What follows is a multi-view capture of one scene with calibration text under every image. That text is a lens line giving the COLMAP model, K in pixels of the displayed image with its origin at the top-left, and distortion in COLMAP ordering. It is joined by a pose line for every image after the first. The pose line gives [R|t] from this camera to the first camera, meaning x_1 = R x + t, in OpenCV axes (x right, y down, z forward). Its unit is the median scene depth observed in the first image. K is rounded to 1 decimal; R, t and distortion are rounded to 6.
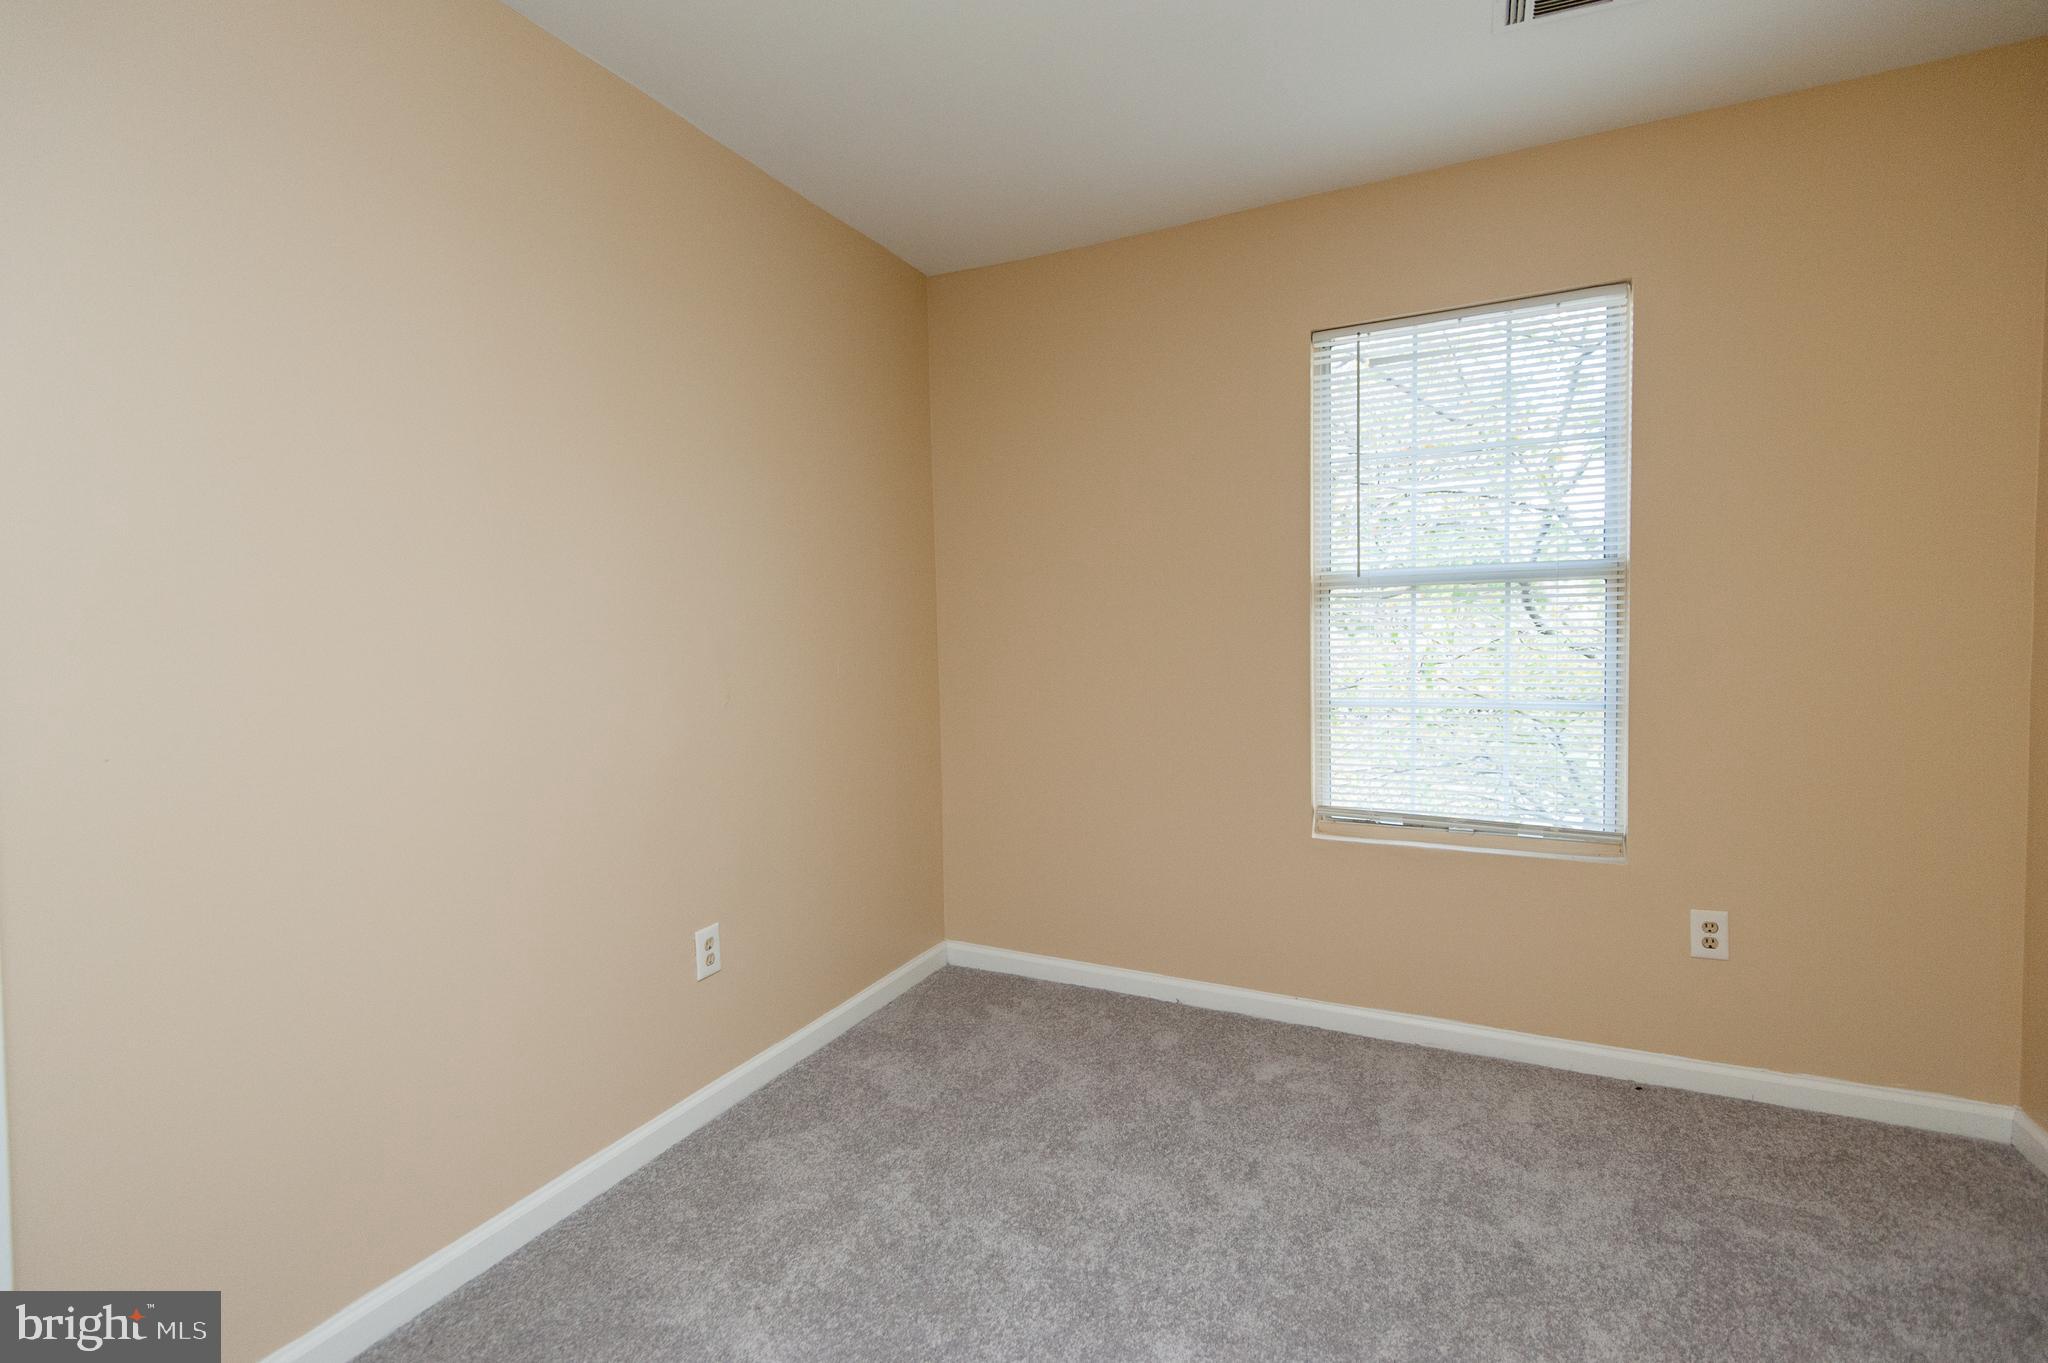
lens RADIAL K [[923.6, 0, 1005.6], [0, 923.6, 671.6], [0, 0, 1]] dist [0.029192, -0.012162]
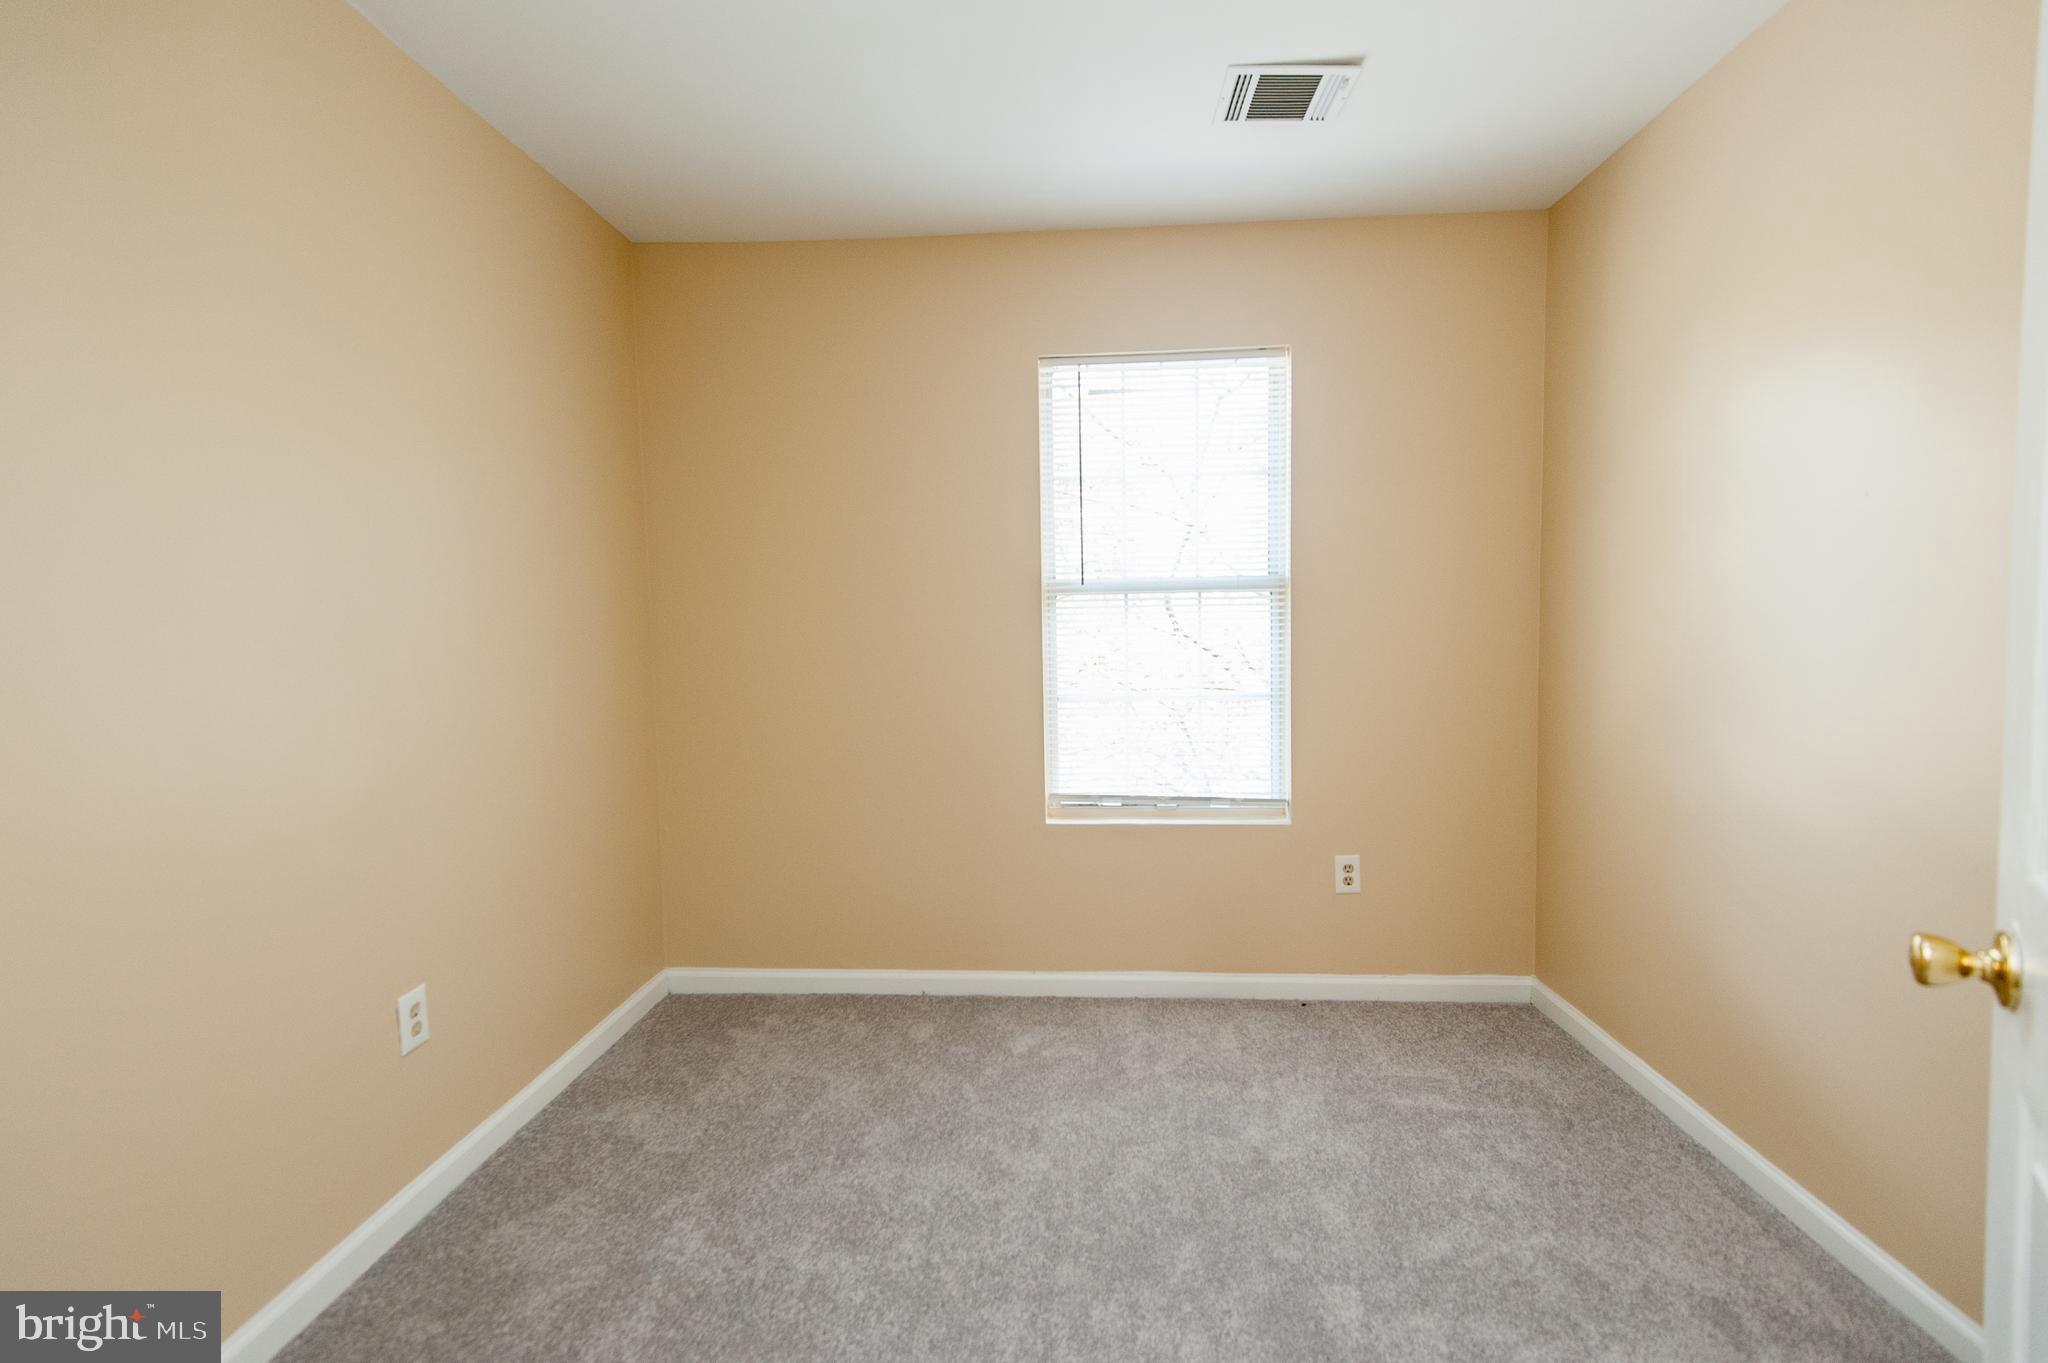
lens RADIAL K [[923.6, 0, 1017.4], [0, 923.6, 674.1], [0, 0, 1]] dist [0.029192, -0.012162]
pose [[0.925689, -0.021040, 0.377701, -0.134876], [0.018425, 0.999775, 0.010535, -0.011300], [-0.377837, -0.002793, 0.925868, 0.010572]]
